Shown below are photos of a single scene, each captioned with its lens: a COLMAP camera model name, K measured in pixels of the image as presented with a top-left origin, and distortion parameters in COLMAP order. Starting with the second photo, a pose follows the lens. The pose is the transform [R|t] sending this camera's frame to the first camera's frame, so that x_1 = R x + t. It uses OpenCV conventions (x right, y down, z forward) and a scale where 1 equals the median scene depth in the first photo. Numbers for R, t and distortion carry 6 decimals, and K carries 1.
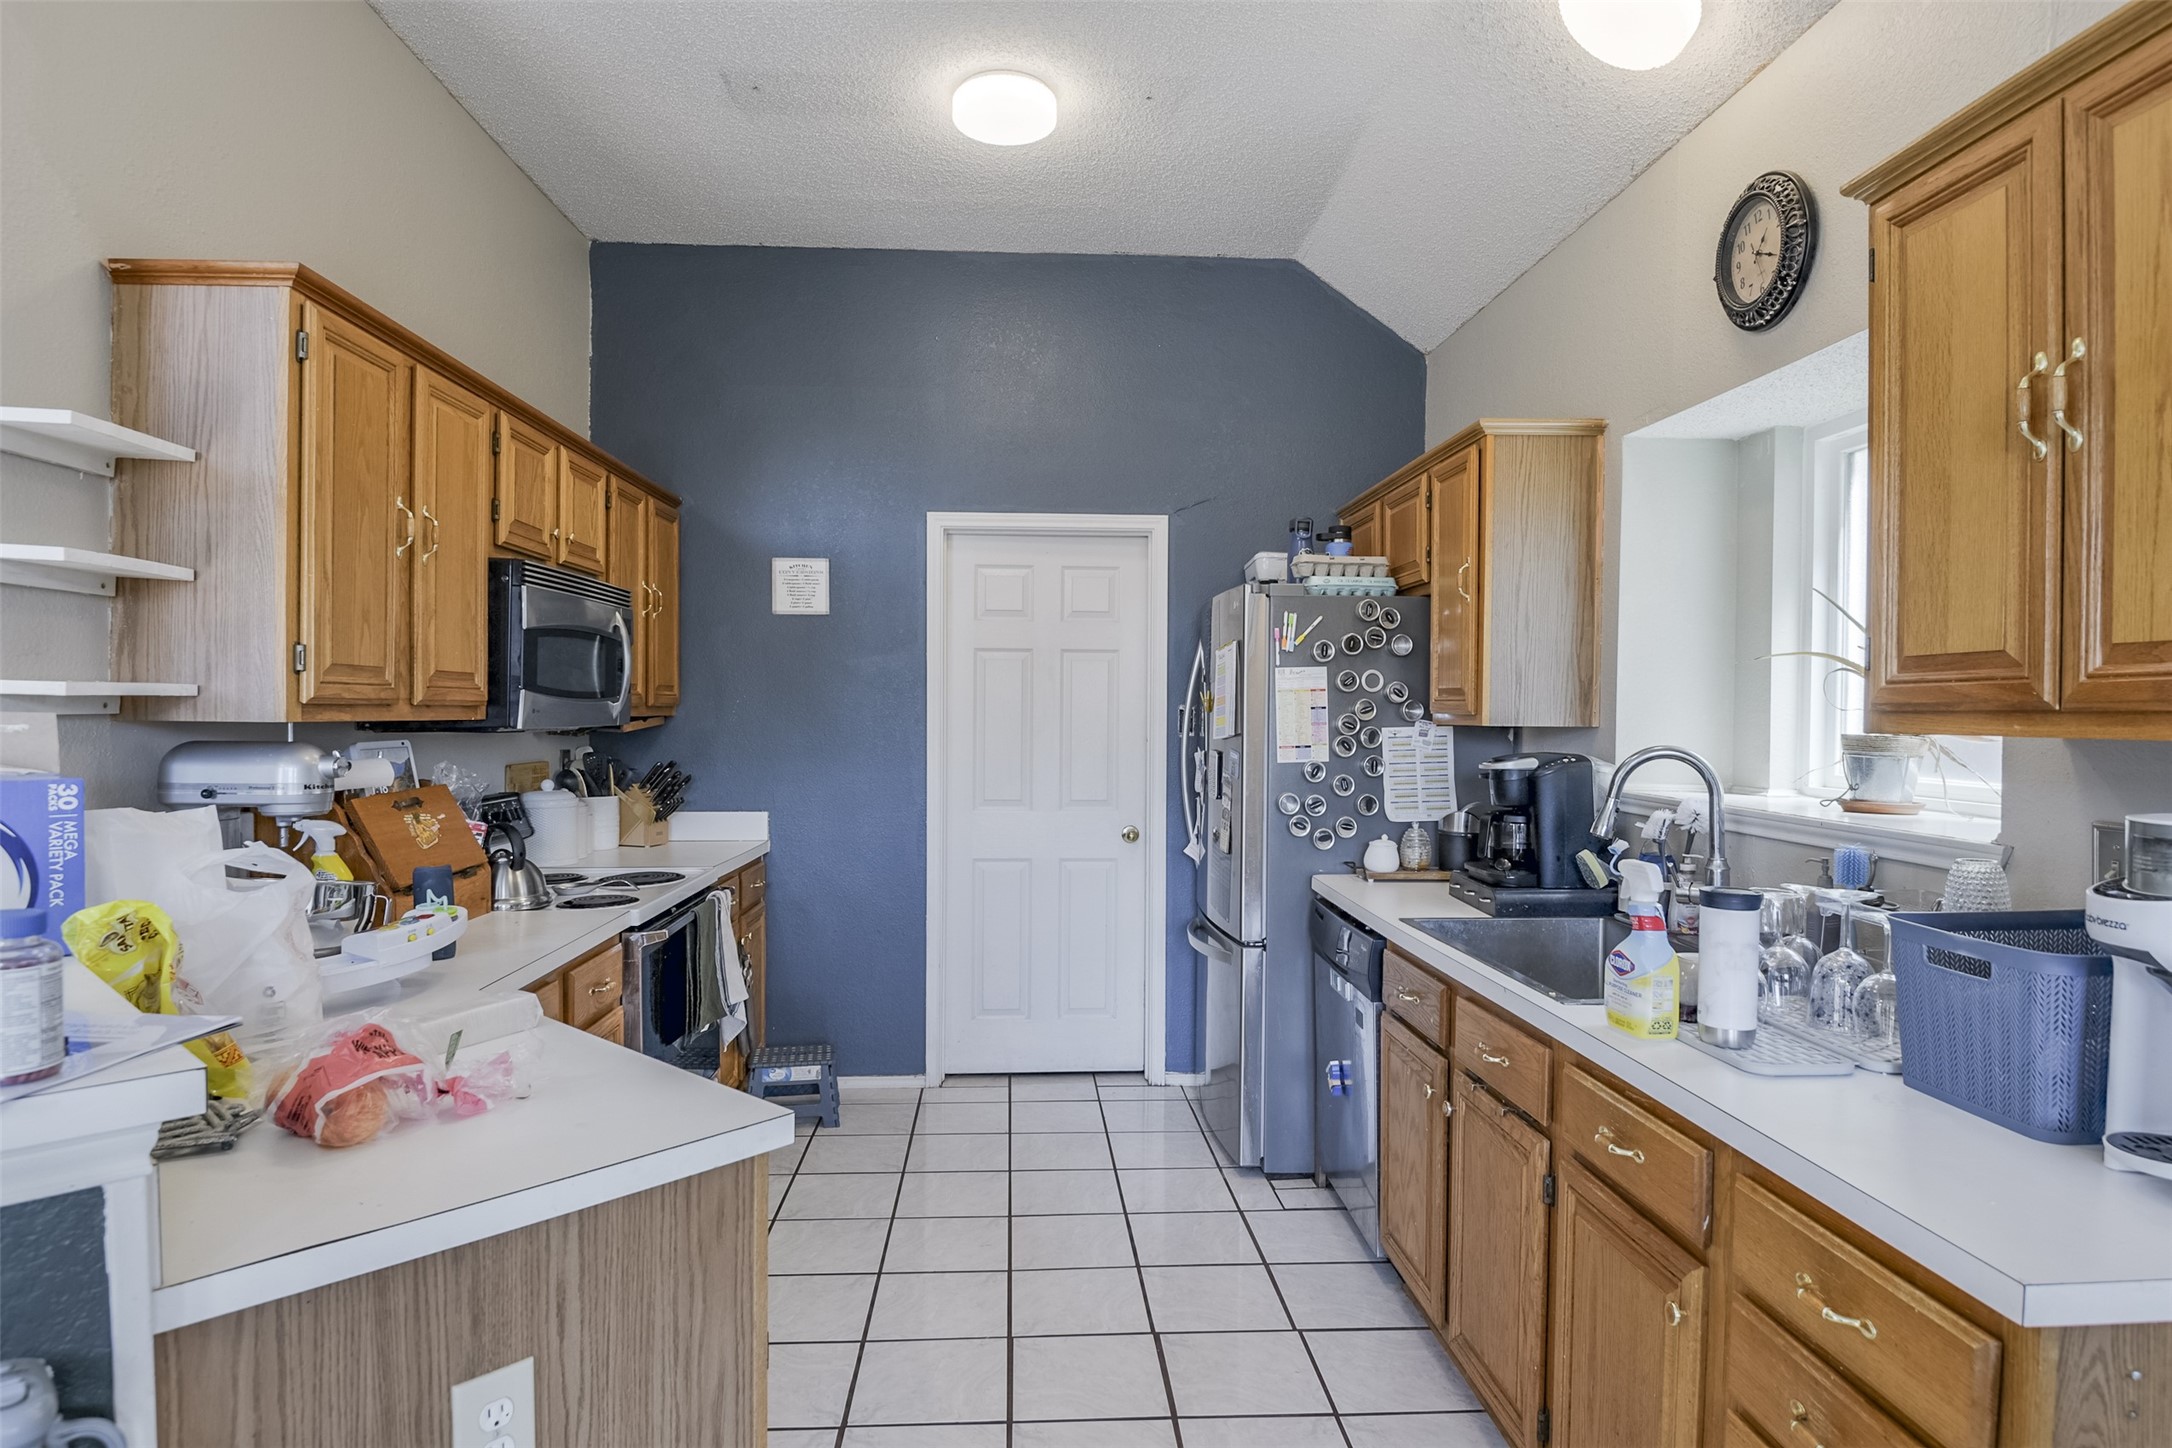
lens RADIAL K [[1185.2, 0, 1085.1], [0, 1185.2, 722.0], [0, 0, 1]] dist [0.001613, -0.023938]
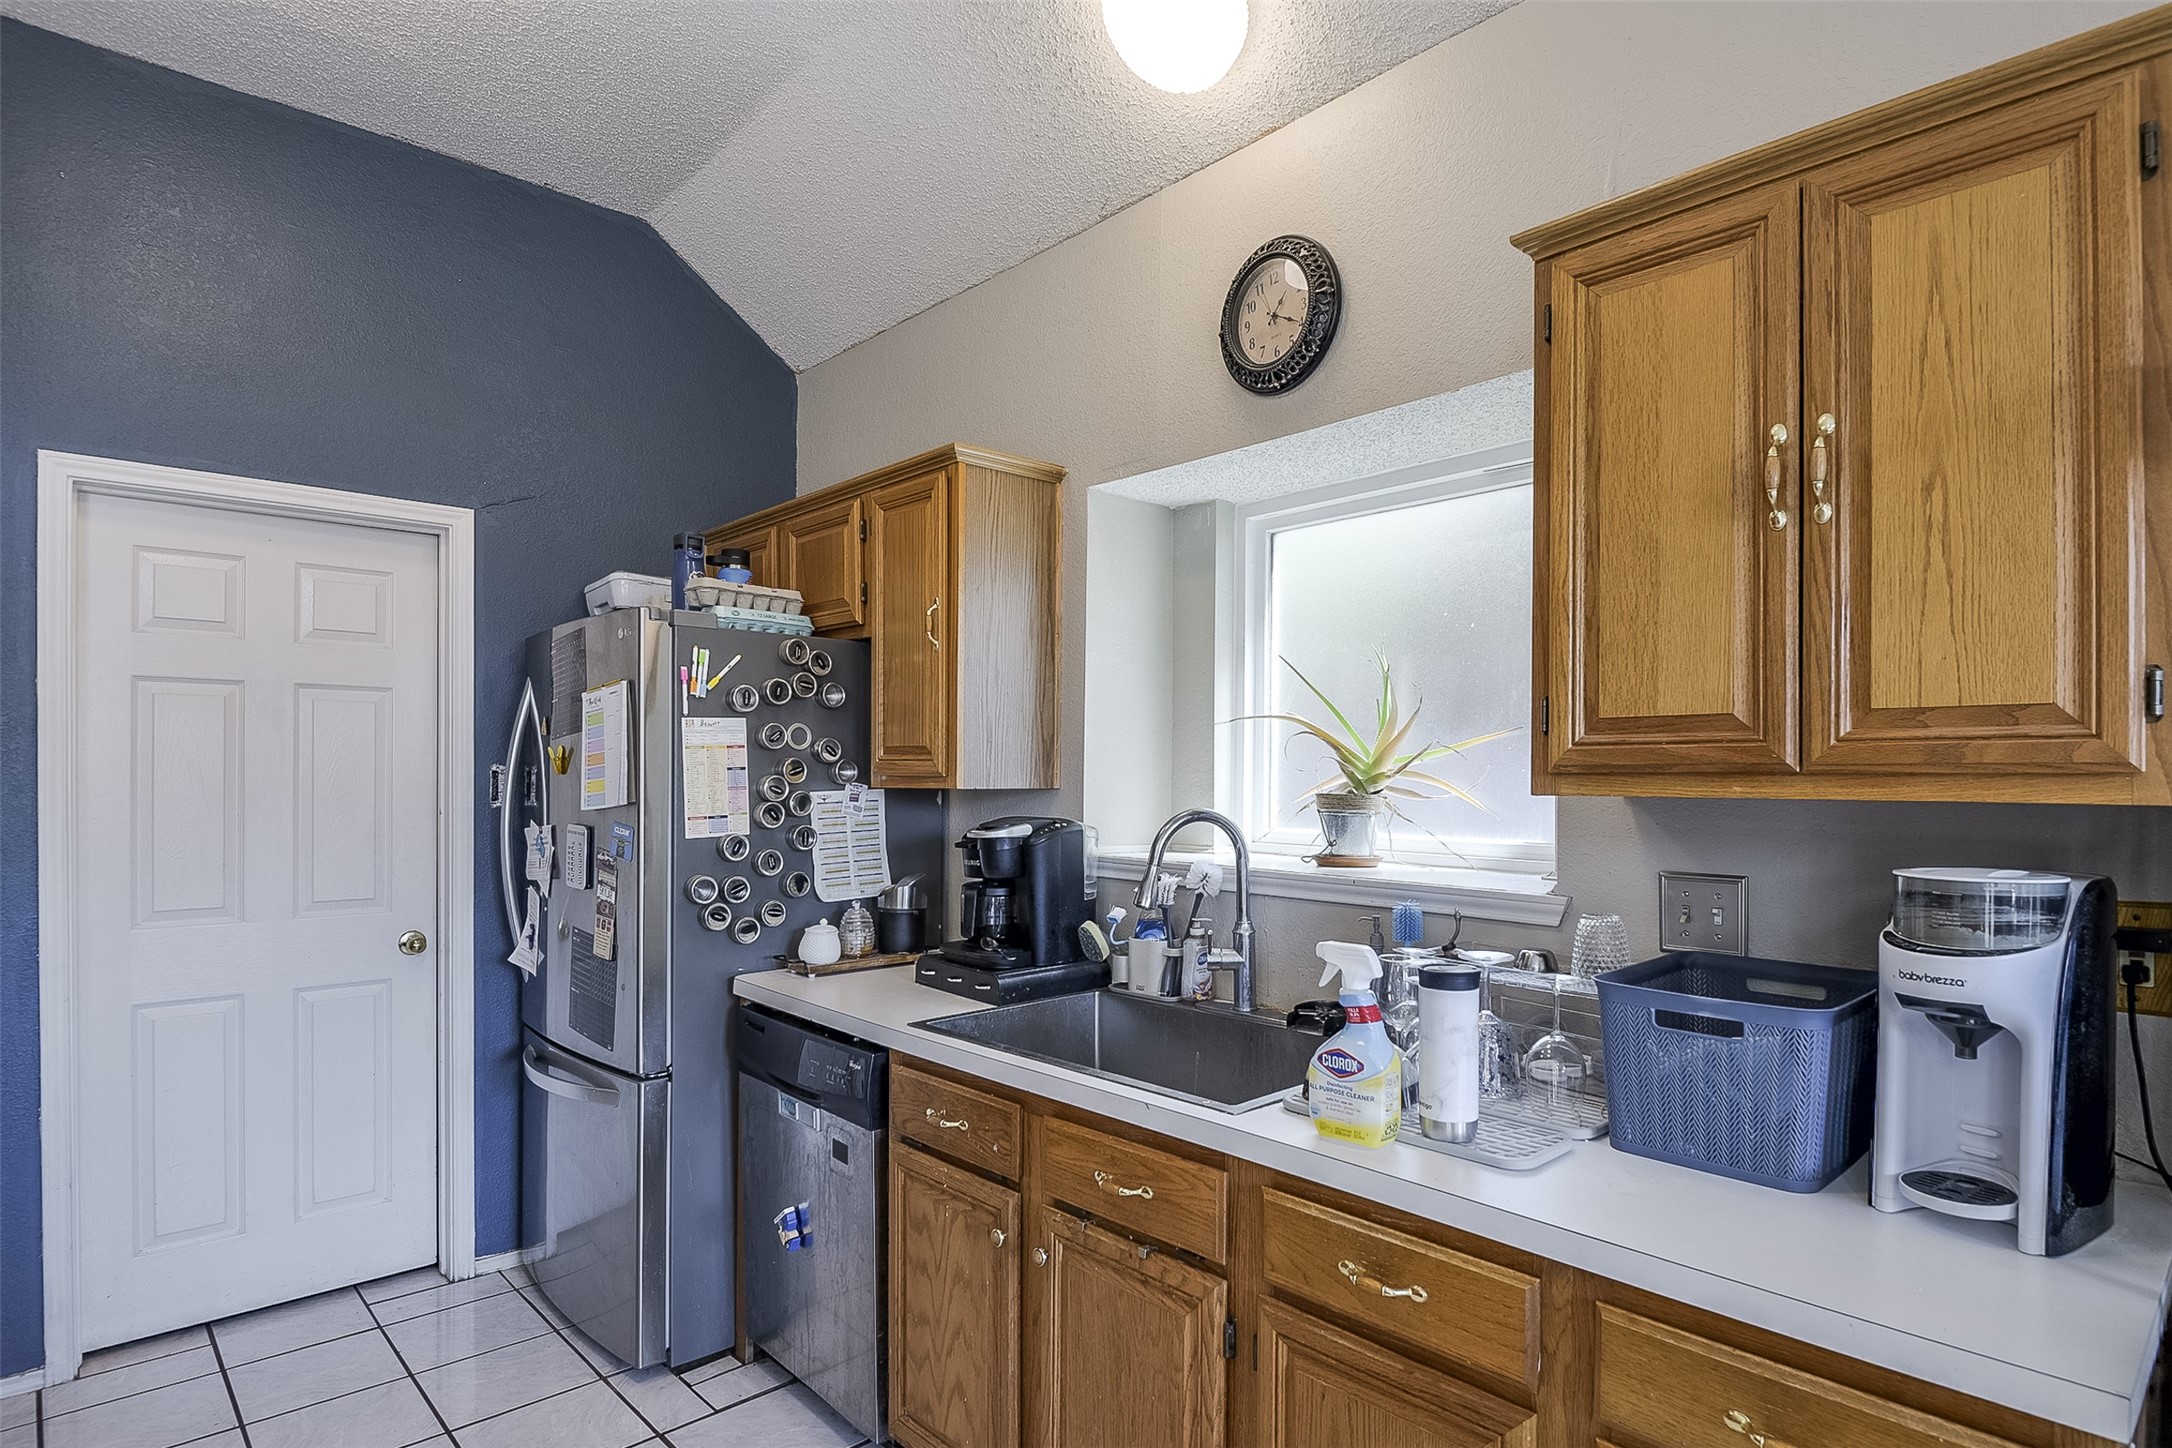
lens RADIAL K [[1121.9, 0, 1090.0], [0, 1121.9, 774.6], [0, 0, 1]] dist [0.018957, -0.022988]
pose [[0.761815, -0.004364, 0.647780, -0.127802], [0.007581, 0.999969, -0.002179, -0.004605], [-0.647751, 0.006570, 0.761824, 0.283604]]
